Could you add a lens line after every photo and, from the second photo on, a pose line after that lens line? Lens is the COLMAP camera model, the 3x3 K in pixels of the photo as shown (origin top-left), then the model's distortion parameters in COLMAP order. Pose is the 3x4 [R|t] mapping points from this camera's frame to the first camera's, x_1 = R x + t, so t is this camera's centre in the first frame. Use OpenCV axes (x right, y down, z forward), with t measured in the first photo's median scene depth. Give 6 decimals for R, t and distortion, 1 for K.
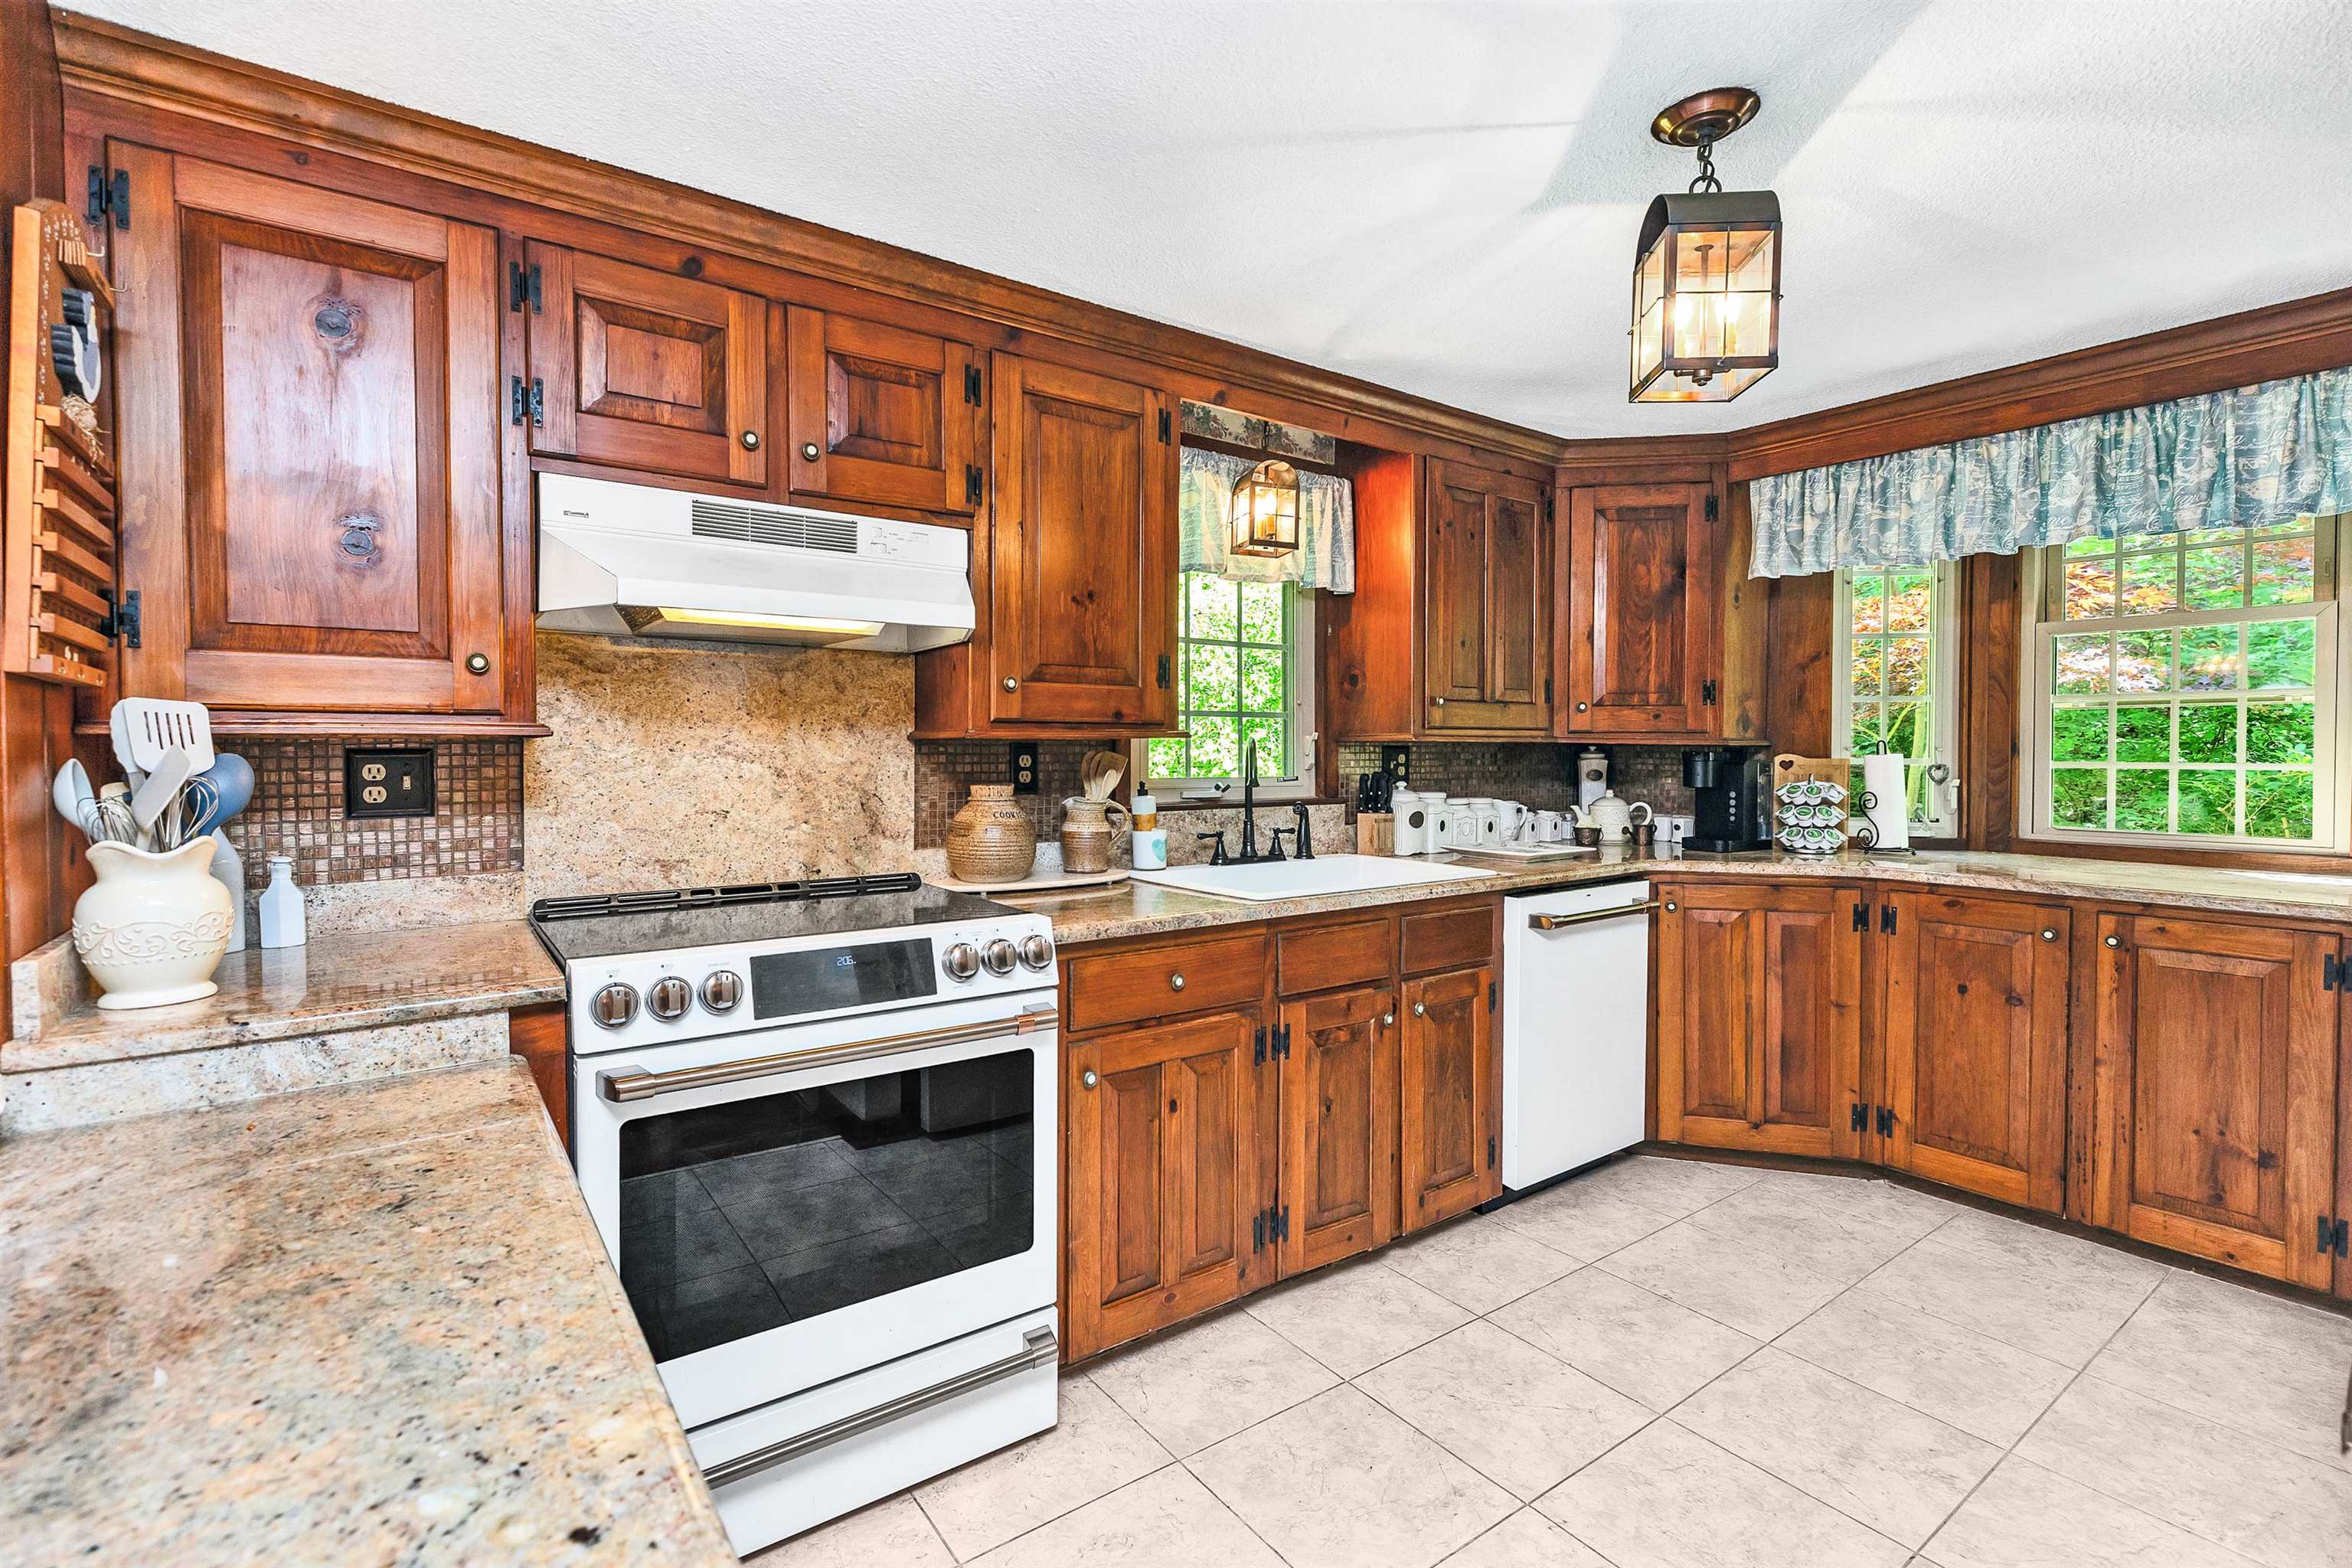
lens RADIAL K [[1059.9, 0, 1168.3], [0, 1059.9, 747.1], [0, 0, 1]] dist [0.001247, -0.000437]
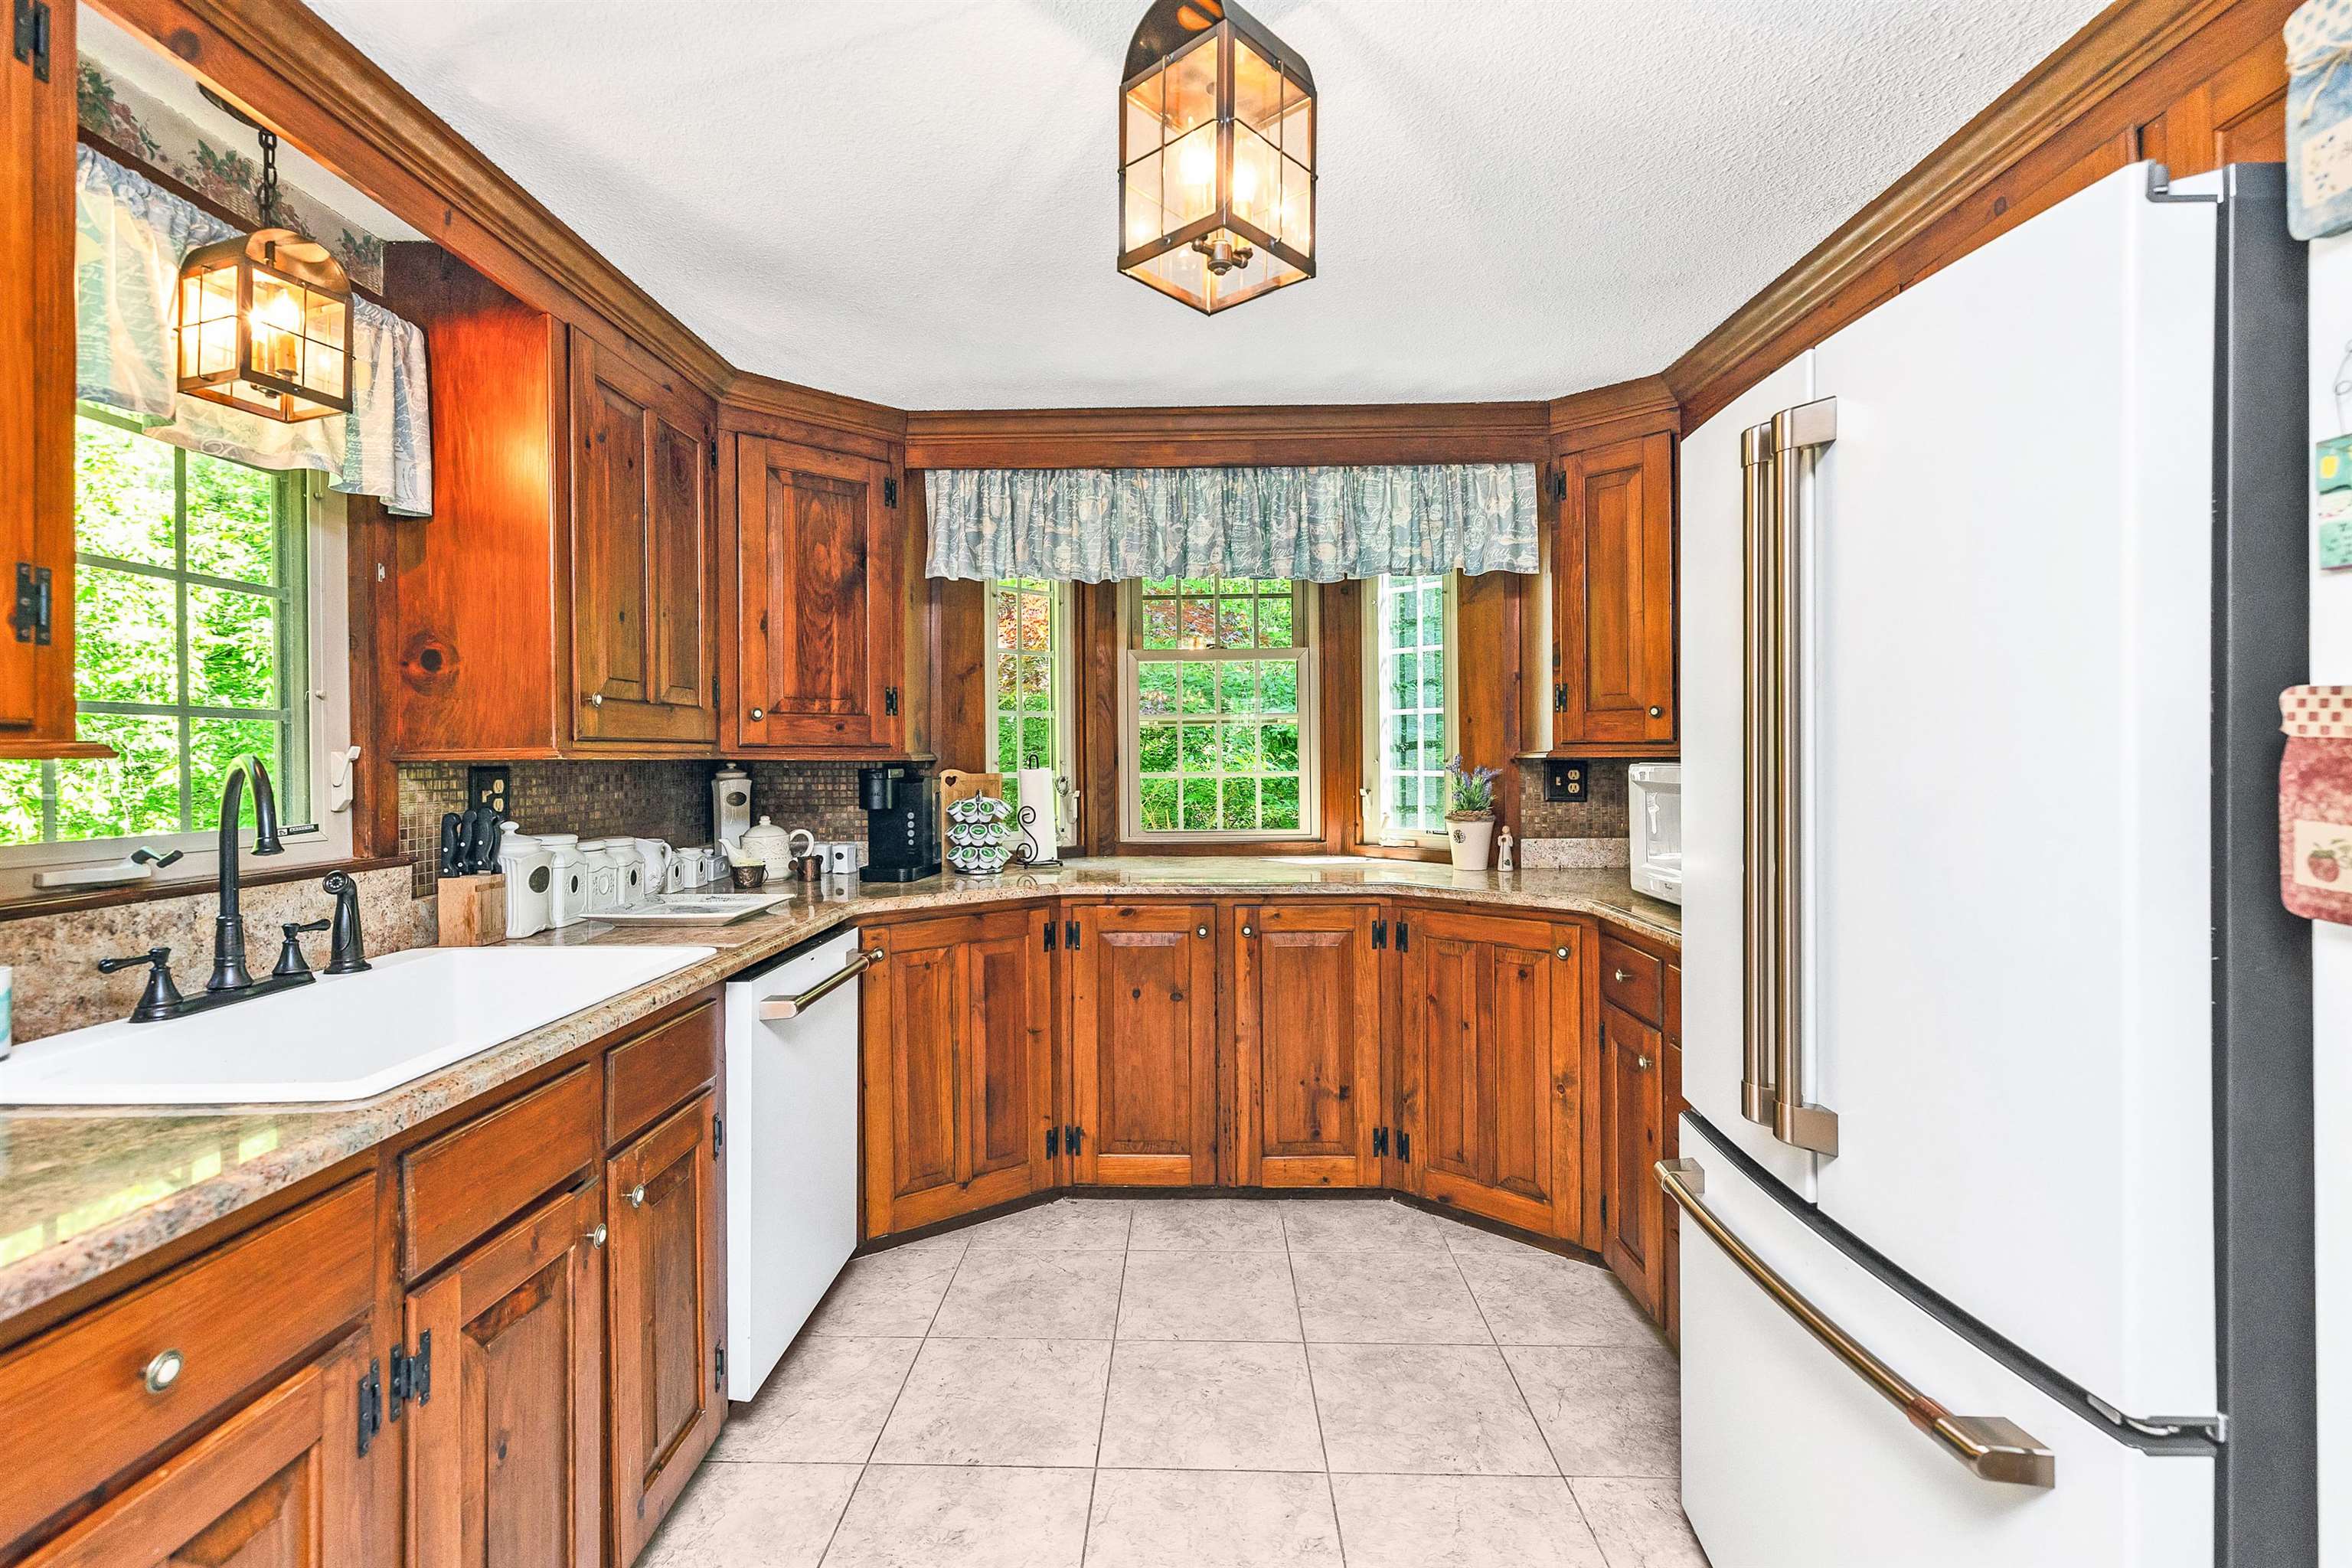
lens RADIAL K [[1059.9, 0, 1168.3], [0, 1059.9, 747.1], [0, 0, 1]] dist [0.001247, -0.000437]
pose [[0.606972, 0.000357, 0.794723, -0.054027], [0.009409, 0.999927, -0.007636, -0.004895], [-0.794668, 0.012112, 0.606924, 0.313686]]
